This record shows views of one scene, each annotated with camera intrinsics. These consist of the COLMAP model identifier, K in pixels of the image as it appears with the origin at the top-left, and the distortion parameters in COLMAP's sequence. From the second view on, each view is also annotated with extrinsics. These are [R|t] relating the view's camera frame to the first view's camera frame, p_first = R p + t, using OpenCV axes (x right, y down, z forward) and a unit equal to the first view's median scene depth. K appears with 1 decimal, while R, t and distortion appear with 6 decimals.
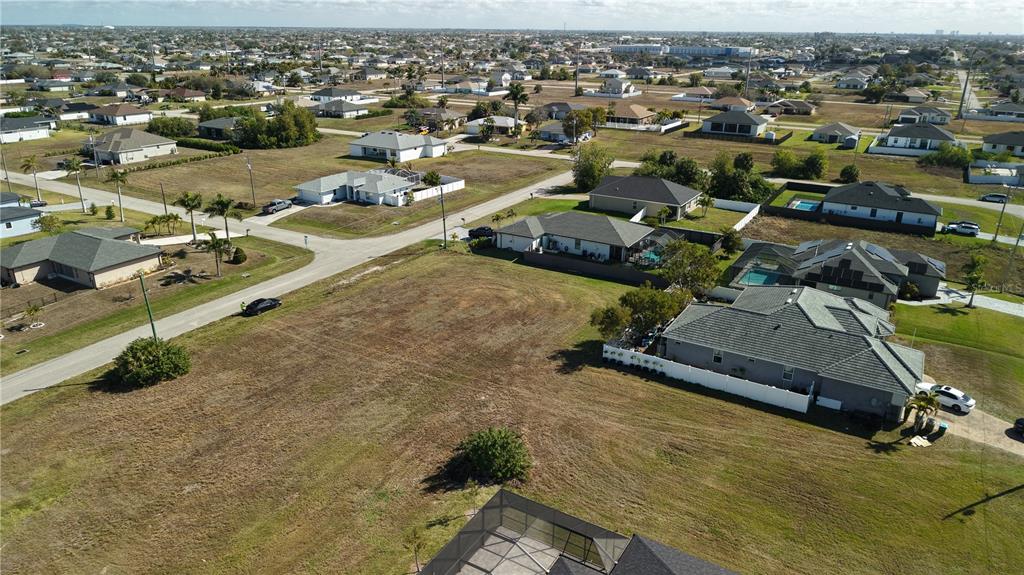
lens RADIAL K [[684.8, 0, 513.1], [0, 684.8, 287.8], [0, 0, 1]] dist [0.032420, -0.039244]
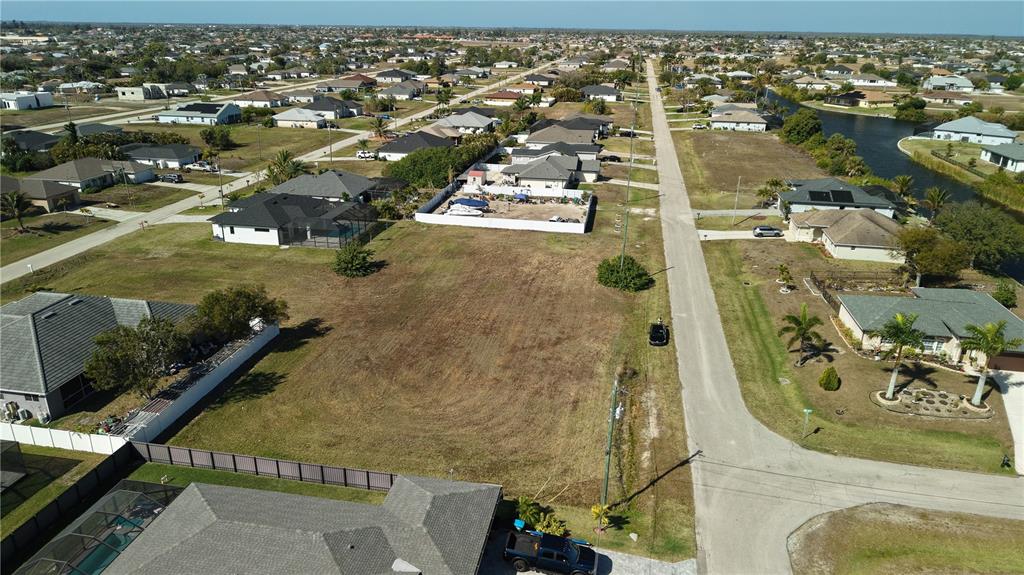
lens RADIAL K [[666.4, 0, 516.7], [0, 666.4, 319.7], [0, 0, 1]] dist [0.048306, -0.052902]
pose [[-0.932191, 0.124078, -0.340036, 0.095397], [-0.150123, 0.722281, 0.675110, -0.458911], [0.329368, 0.680378, -0.654677, 1.222894]]
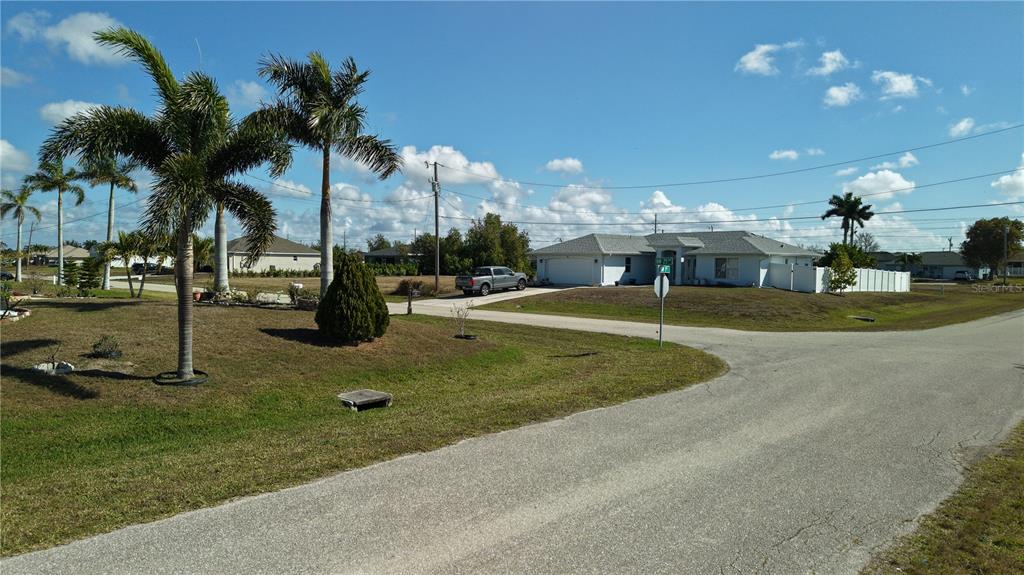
lens RADIAL K [[690.9, 0, 516.0], [0, 690.9, 292.0], [0, 0, 1]] dist [0.050403, -0.054369]
pose [[0.975019, 0.011787, -0.221810, -0.297779], [-0.080619, 0.949276, -0.303933, 0.002712], [0.206977, 0.314223, 0.926512, 0.793451]]
